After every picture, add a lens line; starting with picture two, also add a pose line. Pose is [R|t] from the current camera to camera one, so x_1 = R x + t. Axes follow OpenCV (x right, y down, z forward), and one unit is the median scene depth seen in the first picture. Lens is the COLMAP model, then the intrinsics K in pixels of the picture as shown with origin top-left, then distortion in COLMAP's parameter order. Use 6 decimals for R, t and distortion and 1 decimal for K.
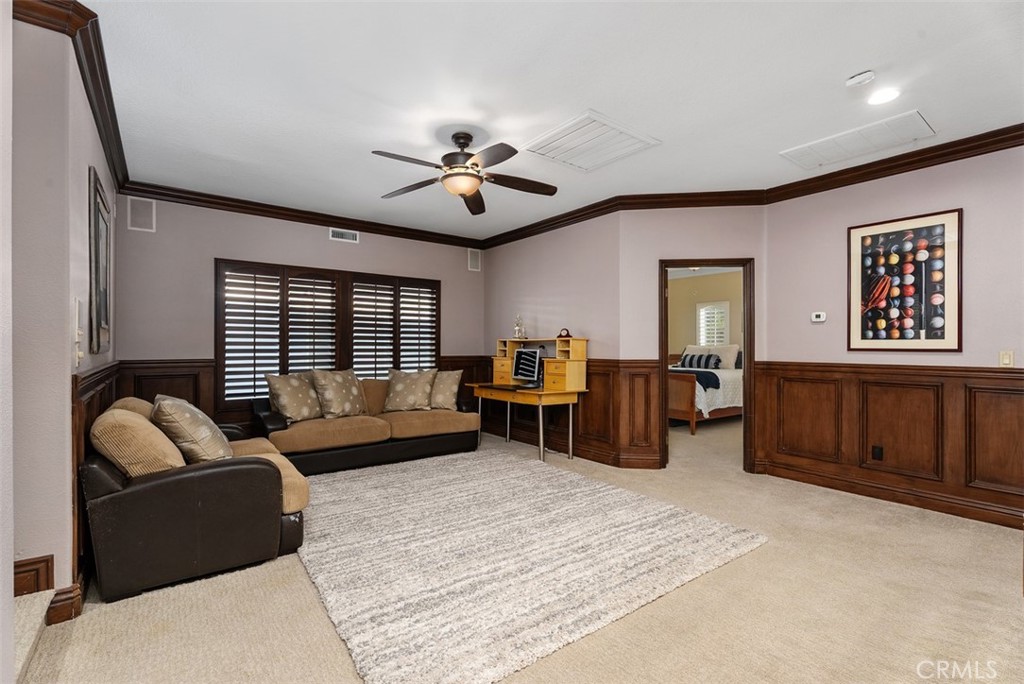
lens RADIAL K [[459.7, 0, 508.9], [0, 459.7, 345.9], [0, 0, 1]] dist [0.002685, 0.000413]
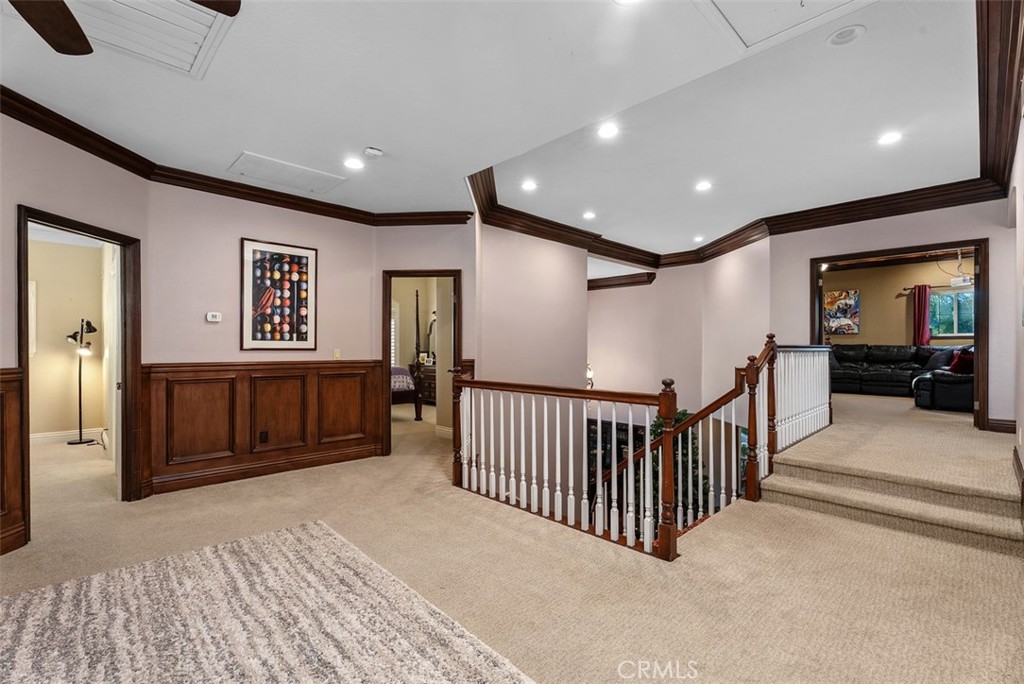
lens RADIAL K [[459.7, 0, 506.5], [0, 459.7, 349.3], [0, 0, 1]] dist [0.002685, 0.000413]
pose [[-0.117774, -0.005006, 0.993028, -0.455251], [-0.000271, 0.999987, 0.005009, 0.002523], [-0.993040, 0.000320, -0.117774, 0.543311]]
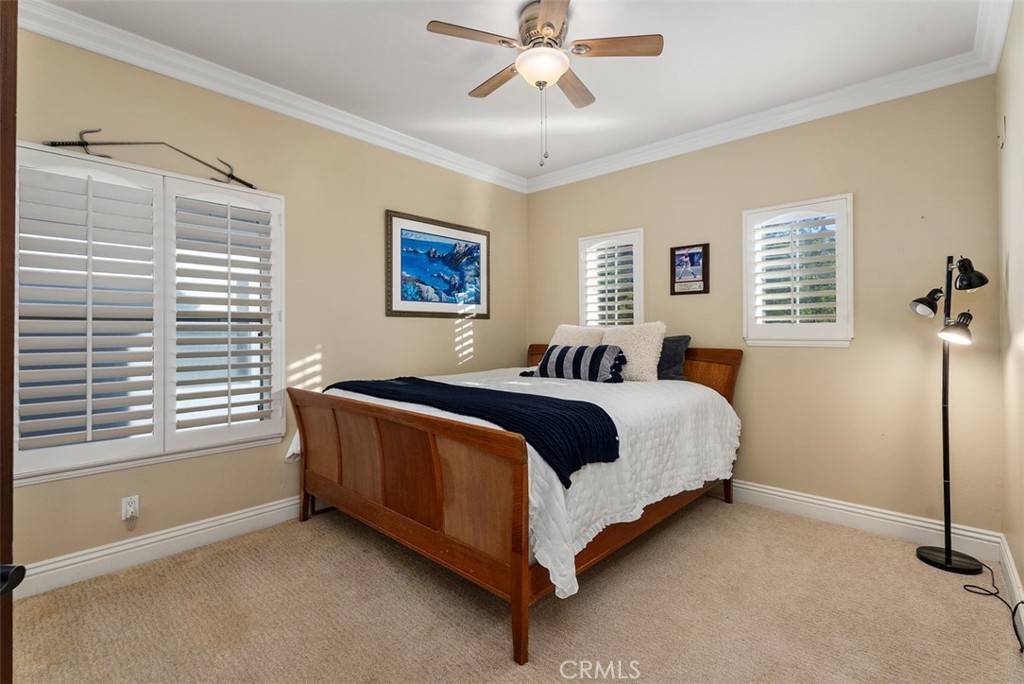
lens RADIAL K [[459.7, 0, 512.3], [0, 459.7, 327.4], [0, 0, 1]] dist [0.002685, 0.000413]
pose [[0.984832, 0.005402, 0.173426, 0.615560], [-0.003021, 0.999898, -0.013992, 0.017383], [-0.173484, 0.013256, 0.984747, 1.304386]]
